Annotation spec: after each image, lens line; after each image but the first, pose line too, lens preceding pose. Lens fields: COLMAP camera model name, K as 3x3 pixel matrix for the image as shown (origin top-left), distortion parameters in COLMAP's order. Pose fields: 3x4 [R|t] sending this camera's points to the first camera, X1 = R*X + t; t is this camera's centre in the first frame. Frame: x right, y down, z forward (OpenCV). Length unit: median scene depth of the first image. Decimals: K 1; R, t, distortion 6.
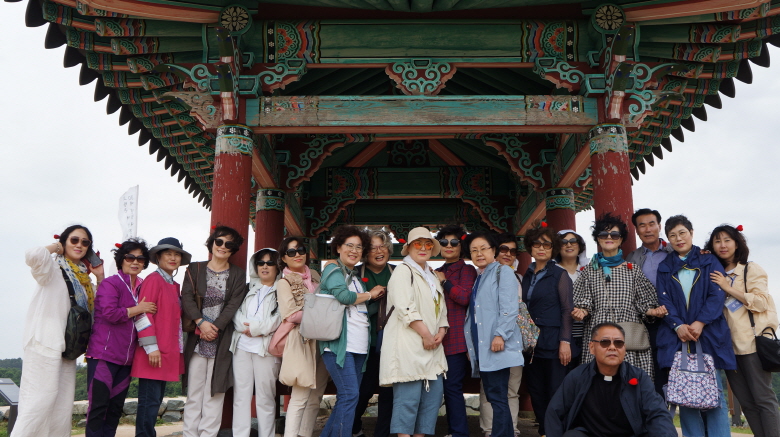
lens RADIAL K [[739.4, 0, 389.2], [0, 739.4, 210.1], [0, 0, 1]] dist [-0.105959, 0.207629]
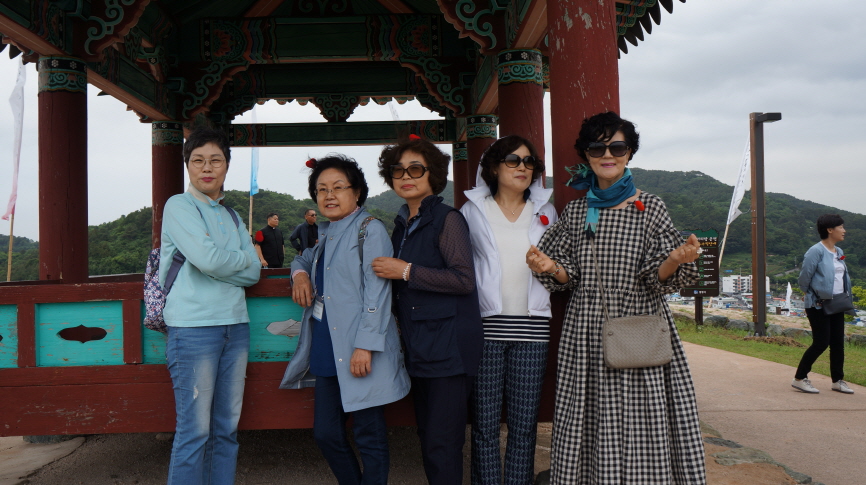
lens RADIAL K [[806.1, 0, 430.7], [0, 806.1, 238.8], [0, 0, 1]] dist [-0.115100, 0.187008]
pose [[0.998857, -0.018777, 0.043962, 0.155507], [0.008925, 0.976711, 0.214375, -0.024171], [-0.046963, -0.213738, 0.975762, 0.377686]]
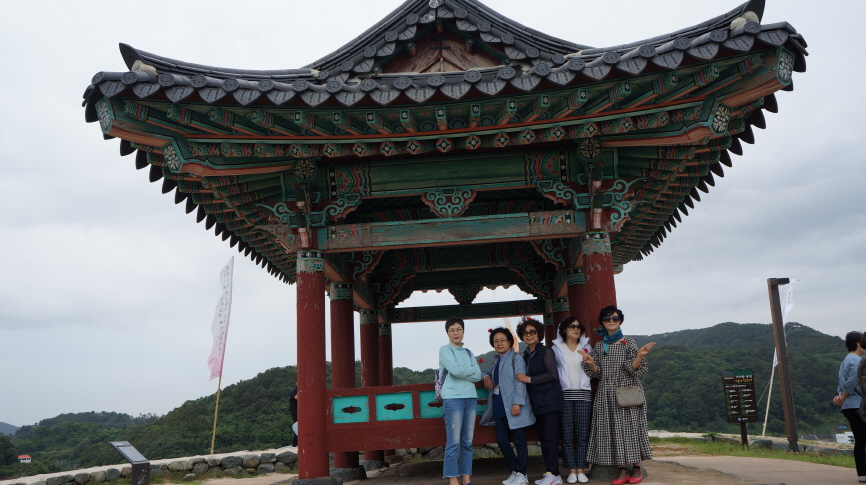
lens RADIAL K [[806.1, 0, 430.7], [0, 806.1, 238.8], [0, 0, 1]] dist [-0.115100, 0.187008]
pose [[0.996551, -0.062185, -0.054942, 0.085322], [0.062636, 0.998015, 0.006521, -0.127563], [0.054427, -0.009940, 0.998468, -0.421896]]
